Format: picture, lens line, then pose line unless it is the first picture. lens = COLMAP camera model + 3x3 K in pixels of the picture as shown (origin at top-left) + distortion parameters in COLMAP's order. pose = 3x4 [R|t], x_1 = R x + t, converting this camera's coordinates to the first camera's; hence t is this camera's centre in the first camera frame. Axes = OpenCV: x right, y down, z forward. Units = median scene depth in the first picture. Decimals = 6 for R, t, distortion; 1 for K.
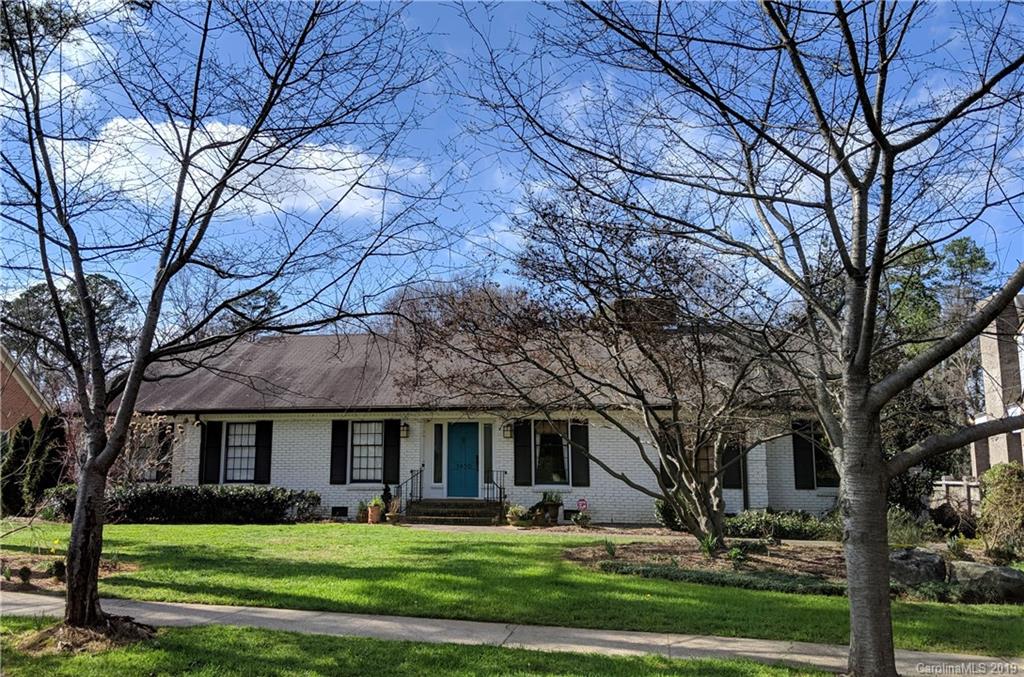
lens RADIAL K [[784.6, 0, 511.8], [0, 784.6, 338.3], [0, 0, 1]] dist [0.003852, -0.004745]
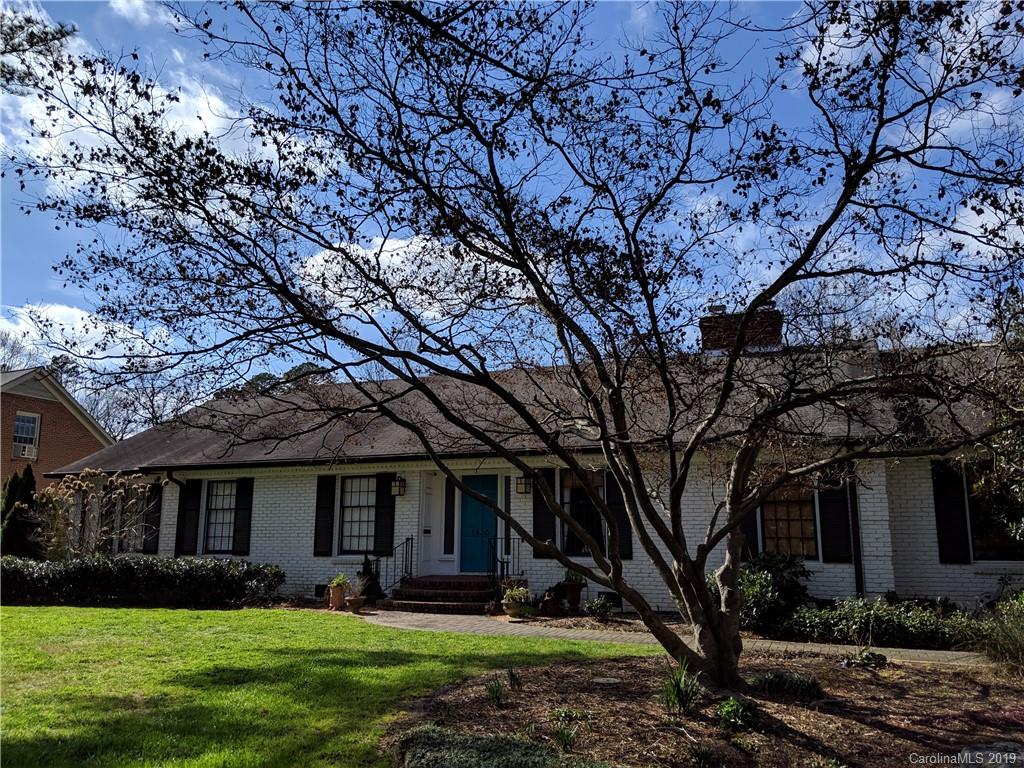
lens RADIAL K [[817.5, 0, 512.0], [0, 817.5, 384.6], [0, 0, 1]] dist [-0.005017, 0.005034]
pose [[0.978842, -0.043430, -0.199954, 0.138254], [0.041390, 0.999040, -0.014375, 0.032770], [0.200387, 0.005795, 0.979700, 0.228277]]
